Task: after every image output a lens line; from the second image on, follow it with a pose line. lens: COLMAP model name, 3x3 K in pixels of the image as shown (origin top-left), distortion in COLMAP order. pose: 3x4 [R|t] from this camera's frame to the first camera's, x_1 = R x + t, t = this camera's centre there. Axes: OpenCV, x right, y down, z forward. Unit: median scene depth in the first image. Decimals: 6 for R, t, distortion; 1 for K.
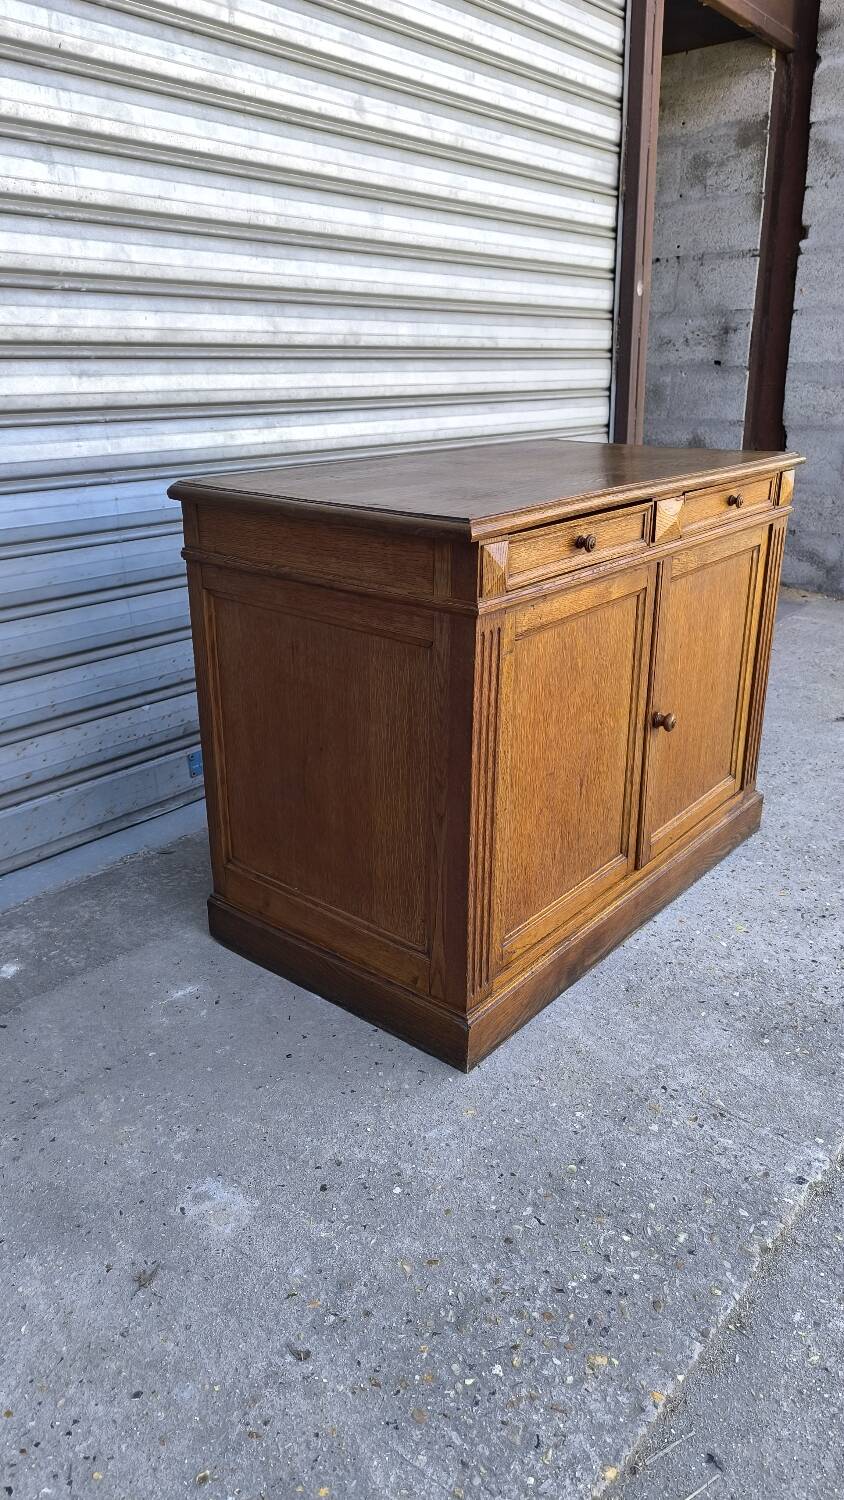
lens RADIAL K [[1046.8, 0, 426.6], [0, 1046.8, 754.2], [0, 0, 1]] dist [0.045406, -0.040164]
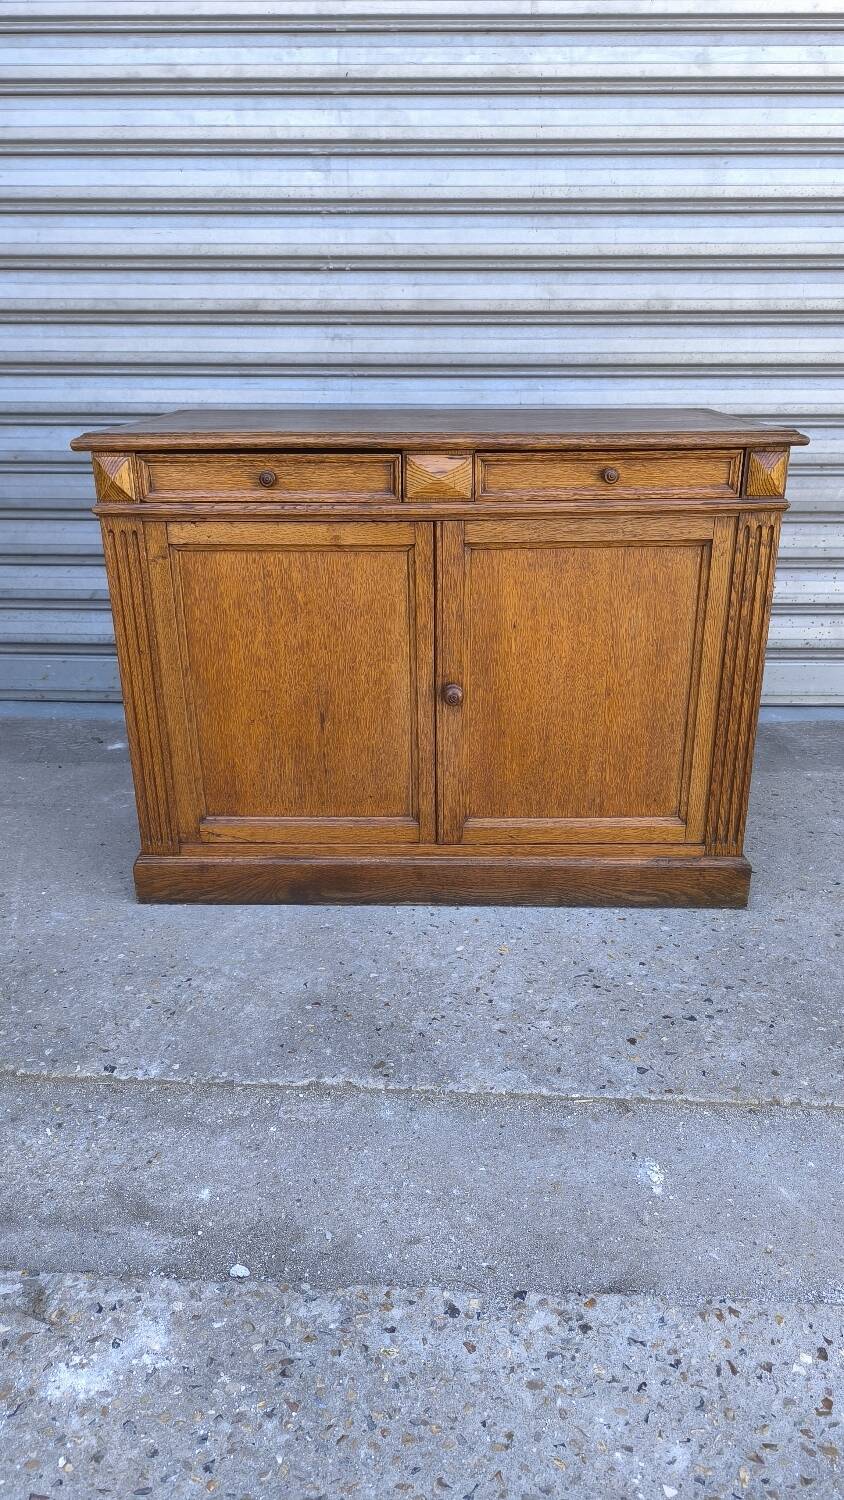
lens RADIAL K [[1036.3, 0, 421.6], [0, 1036.3, 754.1], [0, 0, 1]] dist [0.035130, -0.035188]
pose [[0.607065, 0.288484, -0.740438, 0.788499], [-0.281676, 0.949394, 0.138958, -0.087809], [0.743055, 0.124207, 0.657603, 0.315497]]
